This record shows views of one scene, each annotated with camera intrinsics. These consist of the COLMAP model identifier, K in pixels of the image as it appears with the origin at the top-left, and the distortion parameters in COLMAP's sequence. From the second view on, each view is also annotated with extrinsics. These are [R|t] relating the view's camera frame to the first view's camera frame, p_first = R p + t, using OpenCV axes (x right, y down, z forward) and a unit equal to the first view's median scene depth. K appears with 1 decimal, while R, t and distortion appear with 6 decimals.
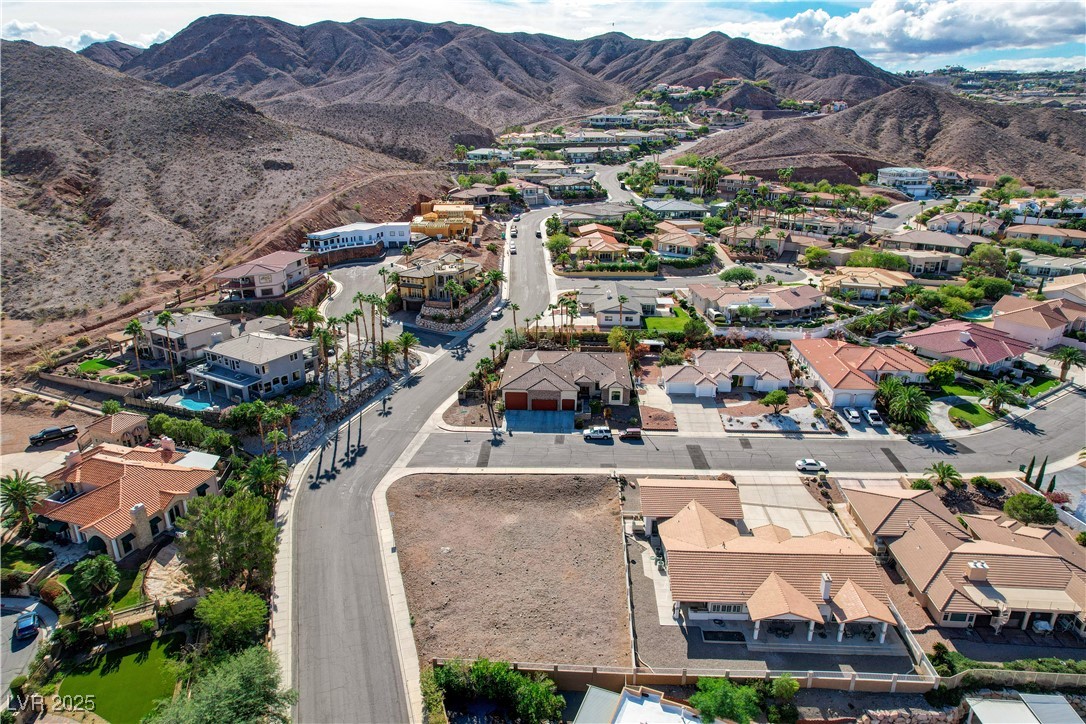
lens RADIAL K [[686.0, 0, 541.0], [0, 686.0, 364.2], [0, 0, 1]] dist [-0.061430, 0.056596]
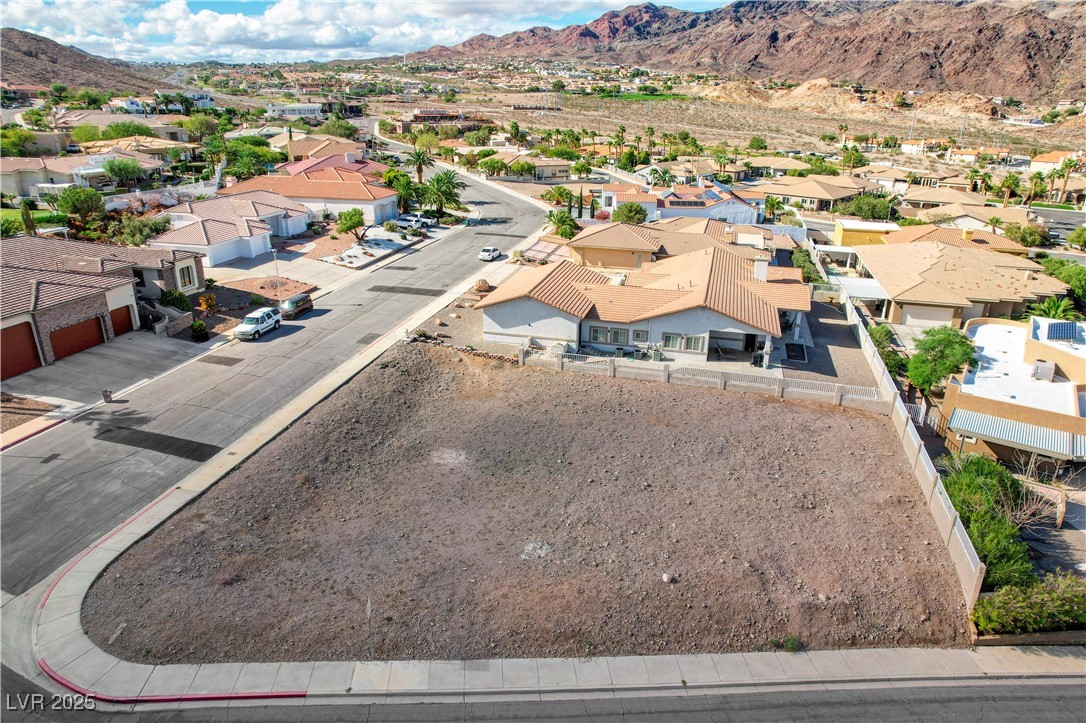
lens RADIAL K [[687.1, 0, 543.0], [0, 687.1, 361.5], [0, 0, 1]] dist [-0.066069, 0.065923]
pose [[0.211040, -0.350628, 0.912426, -0.316325], [0.330507, 0.904068, 0.270972, 0.054104], [-0.919906, 0.244378, 0.306680, 0.605318]]
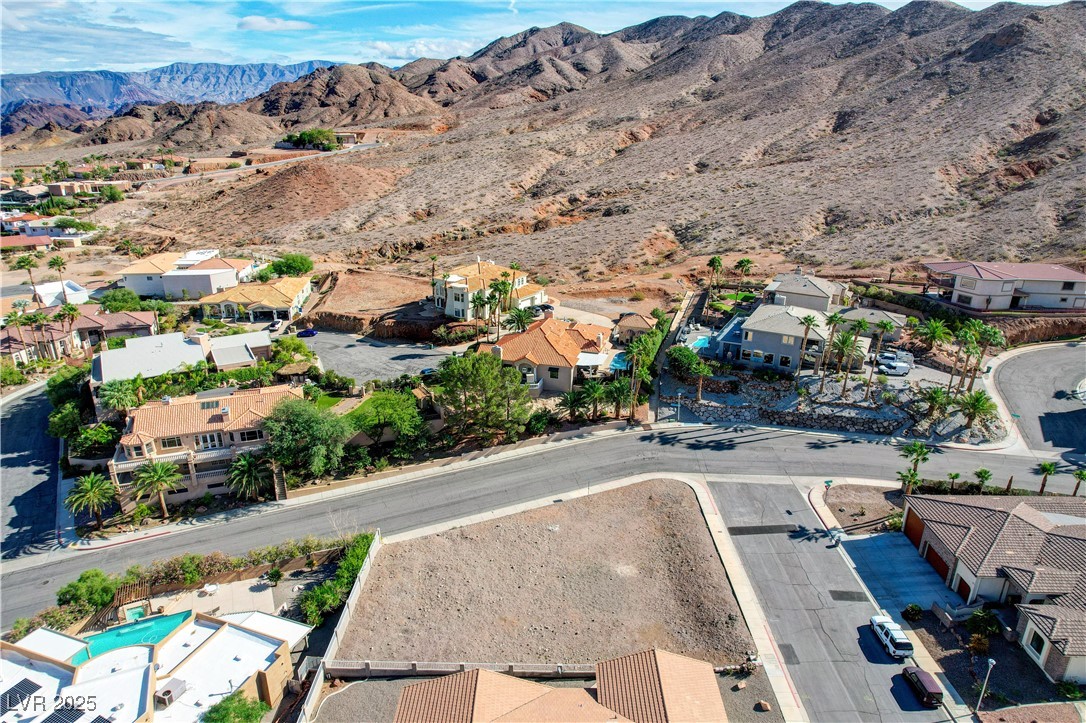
lens RADIAL K [[692.5, 0, 544.6], [0, 692.5, 359.6], [0, 0, 1]] dist [-0.066276, 0.068989]
pose [[0.049296, 0.346340, -0.936813, 0.457200], [-0.357129, 0.882056, 0.307303, -0.145524], [0.932753, 0.319414, 0.167170, 0.539814]]
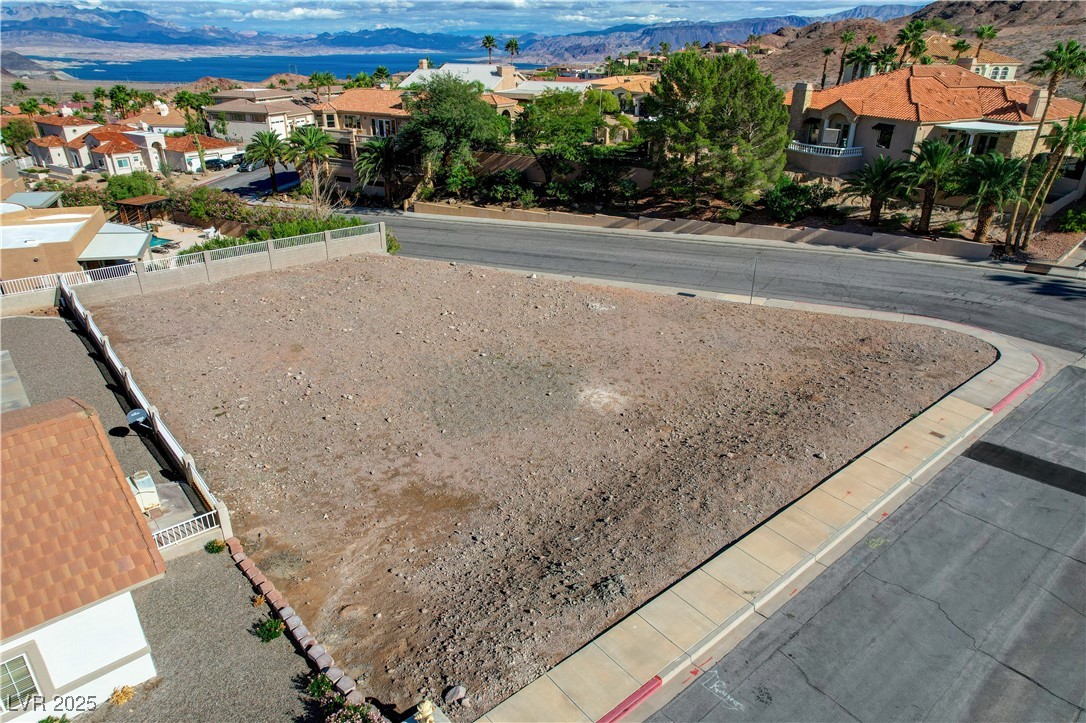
lens RADIAL K [[693.8, 0, 547.4], [0, 693.8, 363.6], [0, 0, 1]] dist [-0.066716, 0.068605]
pose [[-0.716592, 0.285068, -0.636578, 0.125725], [-0.257505, 0.740066, 0.621283, 0.023262], [0.648219, 0.609129, -0.456919, 0.851417]]
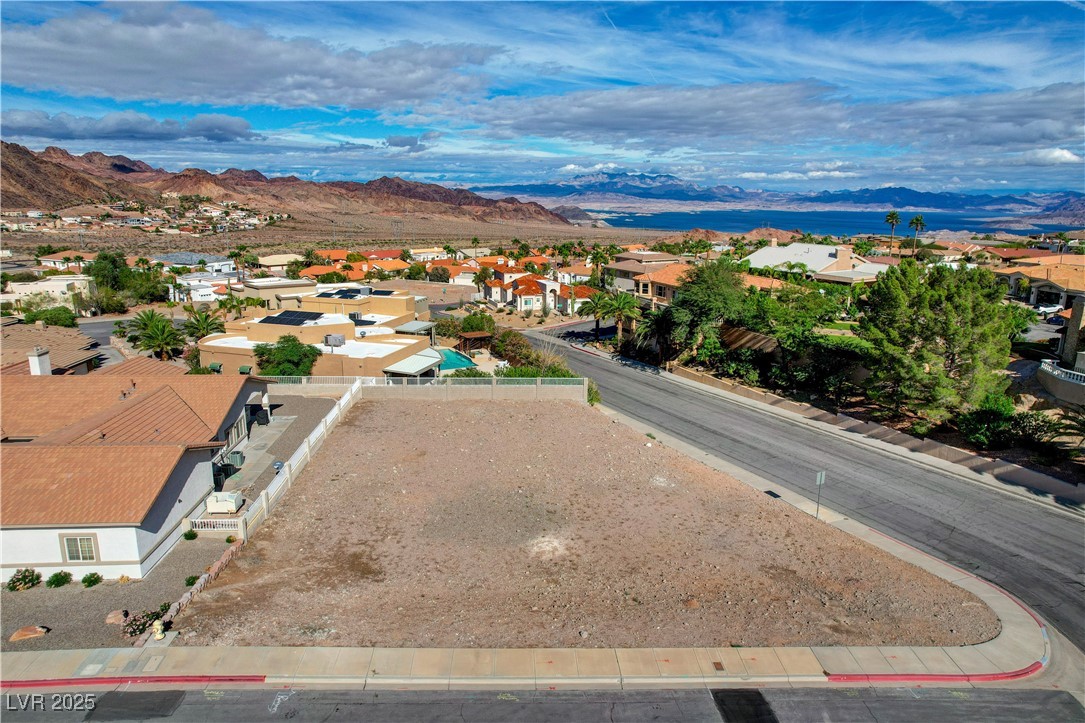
lens RADIAL K [[693.2, 0, 546.9], [0, 693.2, 363.6], [0, 0, 1]] dist [-0.066716, 0.068605]
pose [[-0.993805, 0.012793, -0.110402, -0.002779], [-0.051701, 0.826116, 0.561123, -0.049725], [0.098384, 0.563355, -0.820337, 0.954922]]
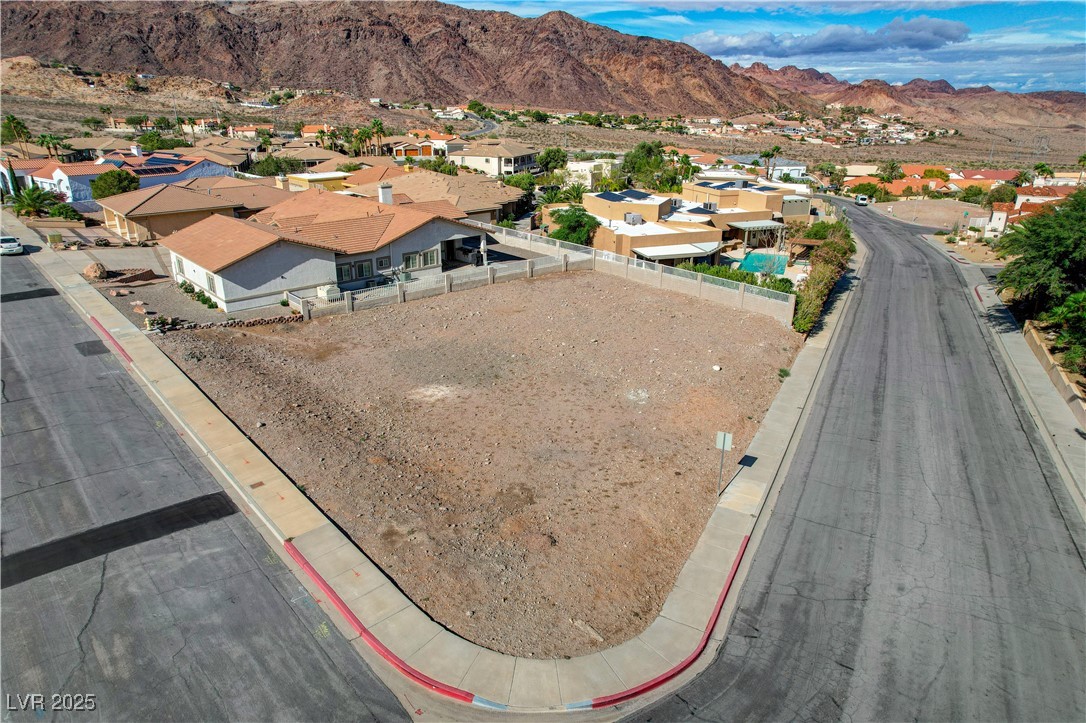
lens RADIAL K [[696.9, 0, 543.9], [0, 696.9, 361.4], [0, 0, 1]] dist [-0.069434, 0.073643]
pose [[-0.709829, -0.259266, 0.654923, -0.257173], [0.235101, 0.789268, 0.567260, 0.006297], [-0.663981, 0.556630, -0.499292, 0.871996]]
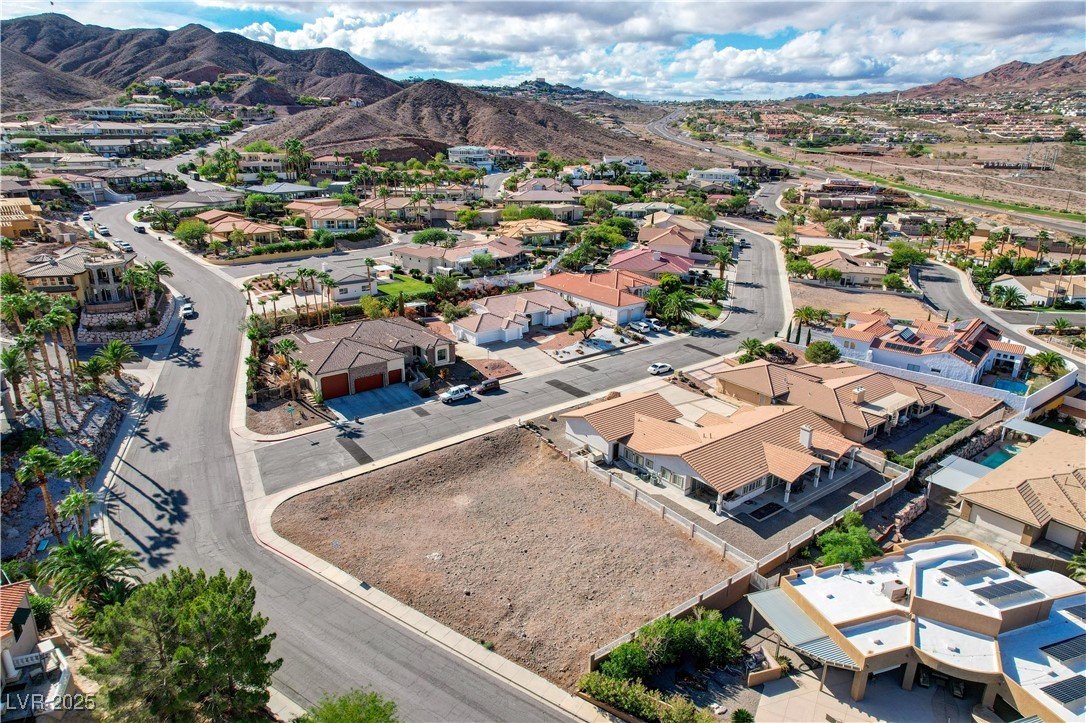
lens RADIAL K [[686.9, 0, 541.7], [0, 686.9, 378.2], [0, 0, 1]] dist [-0.066919, 0.060746]
pose [[0.764795, -0.218208, 0.606197, -0.327129], [0.215775, 0.973312, 0.078127, 0.034054], [-0.607067, 0.071051, 0.791468, 0.227166]]
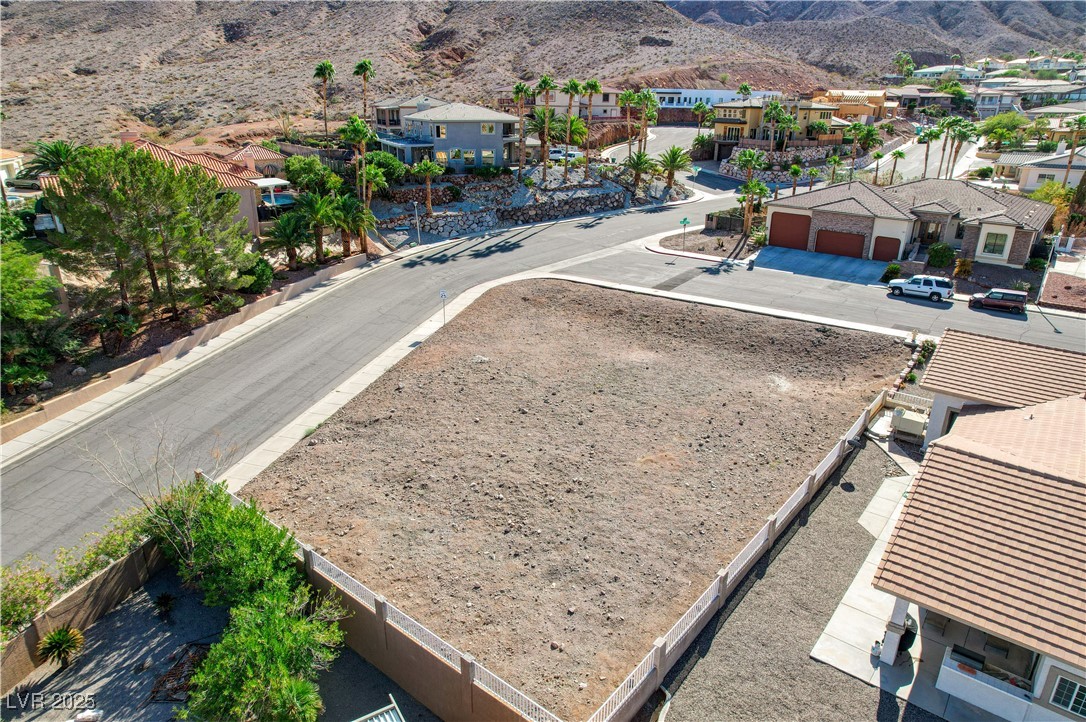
lens RADIAL K [[696.9, 0, 543.9], [0, 696.9, 360.9], [0, 0, 1]] dist [-0.069434, 0.073643]
pose [[0.814149, 0.214296, -0.539665, 0.128128], [-0.212532, 0.974889, 0.066489, 0.161650], [0.540362, 0.060564, 0.839250, 0.416701]]
